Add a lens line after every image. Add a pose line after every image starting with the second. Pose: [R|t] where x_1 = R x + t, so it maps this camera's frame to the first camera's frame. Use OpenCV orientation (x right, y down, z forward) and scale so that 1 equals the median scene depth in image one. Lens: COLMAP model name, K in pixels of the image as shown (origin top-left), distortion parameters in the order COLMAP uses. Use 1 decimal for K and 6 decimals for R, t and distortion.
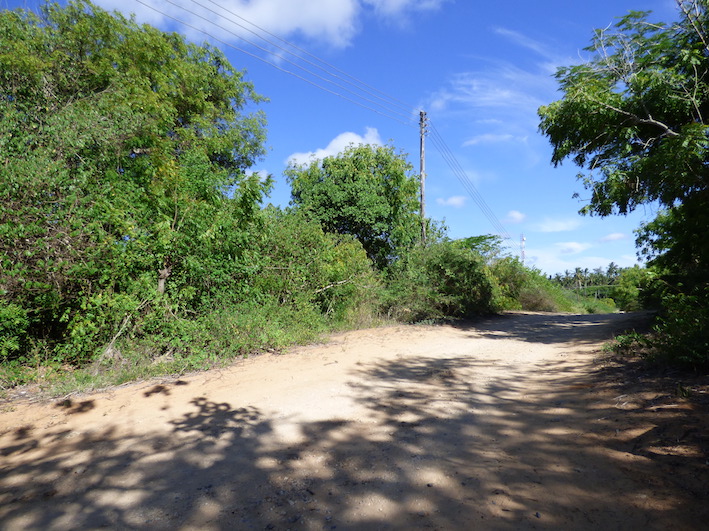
lens RADIAL K [[433.8, 0, 357.8], [0, 433.8, 262.6], [0, 0, 1]] dist [-0.035007, 0.030532]
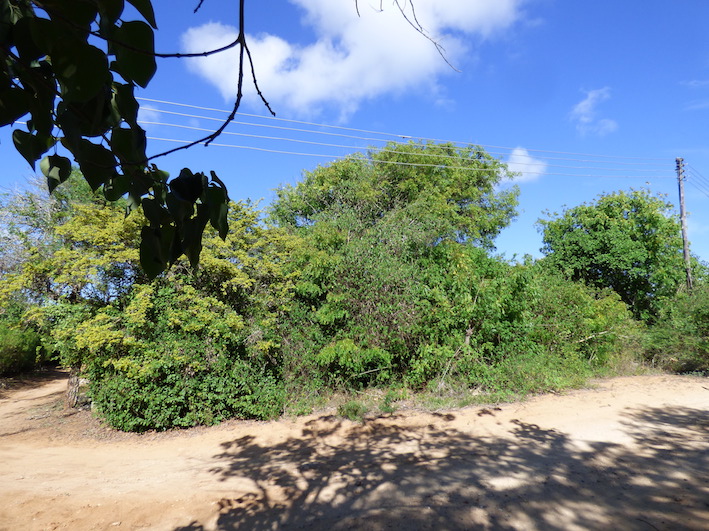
lens RADIAL K [[433.8, 0, 357.8], [0, 433.8, 262.6], [0, 0, 1]] dist [-0.035007, 0.030532]
pose [[0.862344, -0.061440, -0.502581, -0.012527], [0.032891, 0.997311, -0.065485, -0.097585], [0.505254, 0.039940, 0.862046, -0.367351]]
